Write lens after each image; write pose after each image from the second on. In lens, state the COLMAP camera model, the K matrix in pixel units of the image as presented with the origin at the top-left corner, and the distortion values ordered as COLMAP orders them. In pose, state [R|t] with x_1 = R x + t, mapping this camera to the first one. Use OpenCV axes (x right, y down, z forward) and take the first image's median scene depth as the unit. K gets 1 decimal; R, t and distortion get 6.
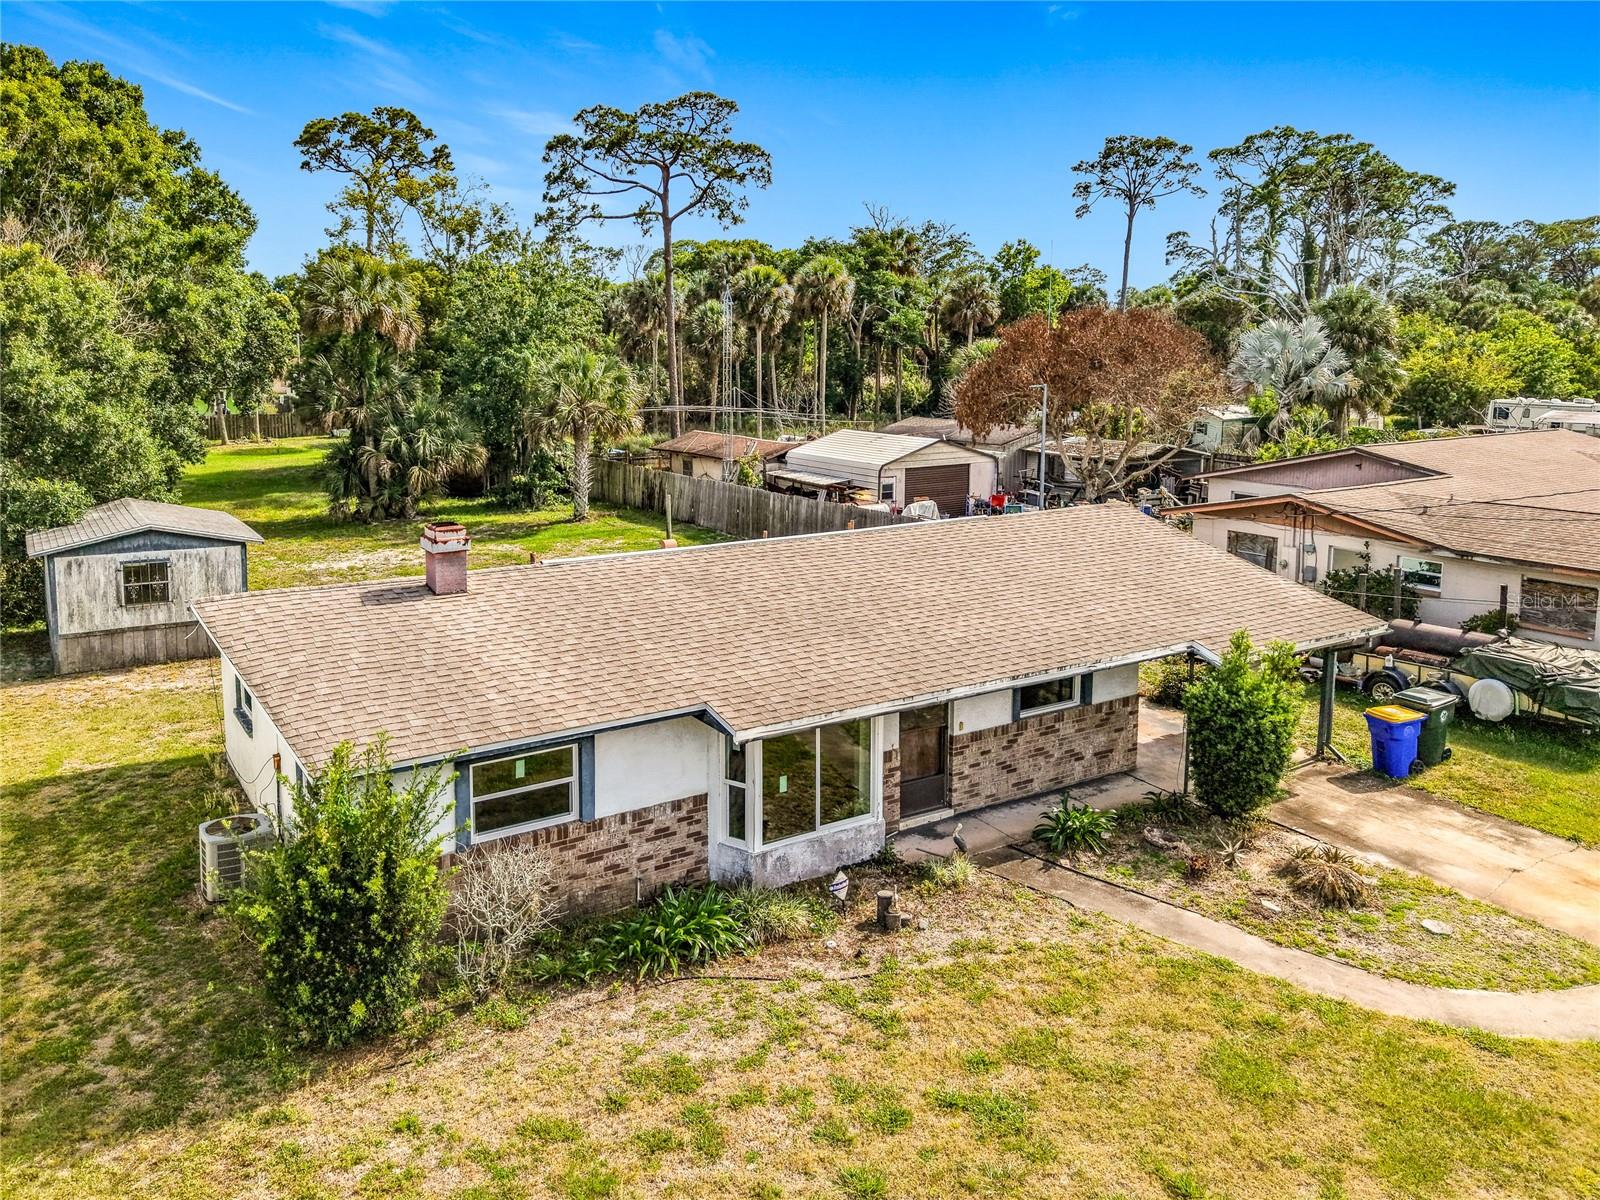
lens RADIAL K [[1174.3, 0, 749.2], [0, 1174.3, 551.6], [0, 0, 1]] dist [0.022037, -0.025937]
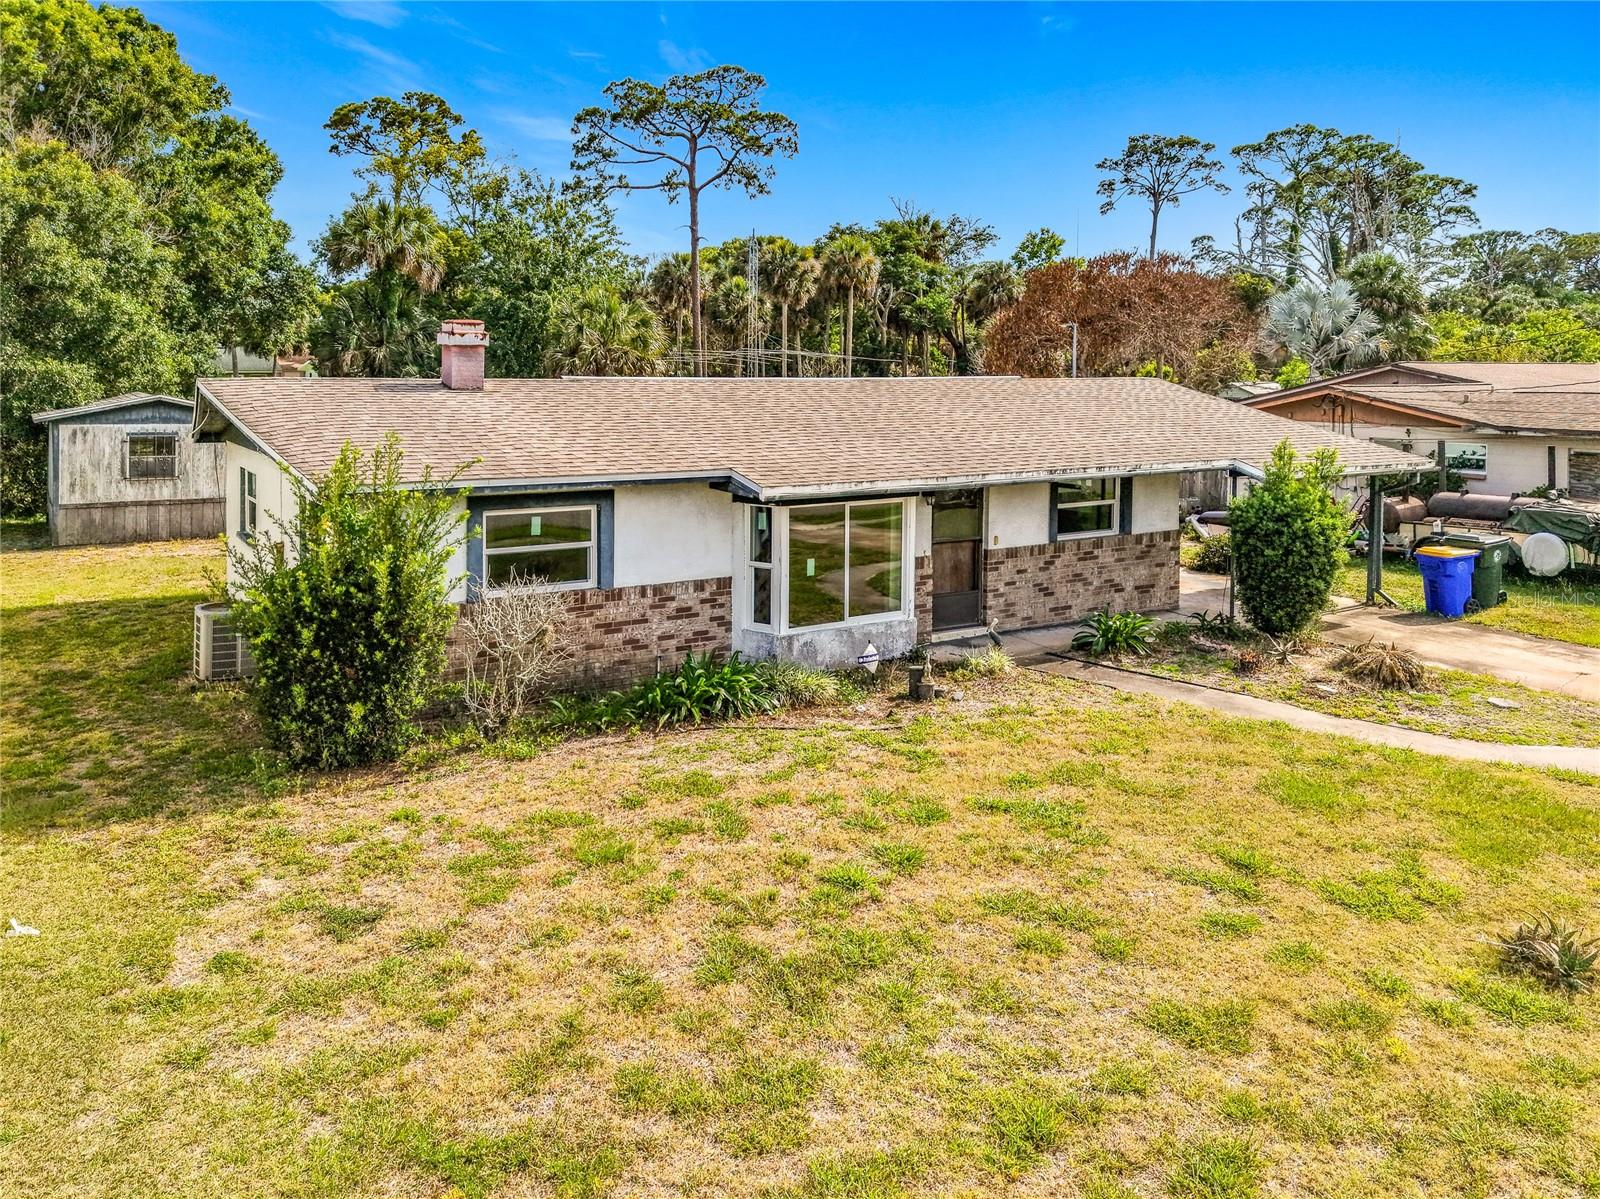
lens RADIAL K [[1196.2, 0, 777.4], [0, 1196.2, 459.0], [0, 0, 1]] dist [0.038097, -0.057346]
pose [[0.999966, 0.007408, 0.003718, -0.002111], [-0.007011, 0.995238, -0.097220, 0.163942], [-0.004420, 0.097190, 0.995256, 0.018779]]
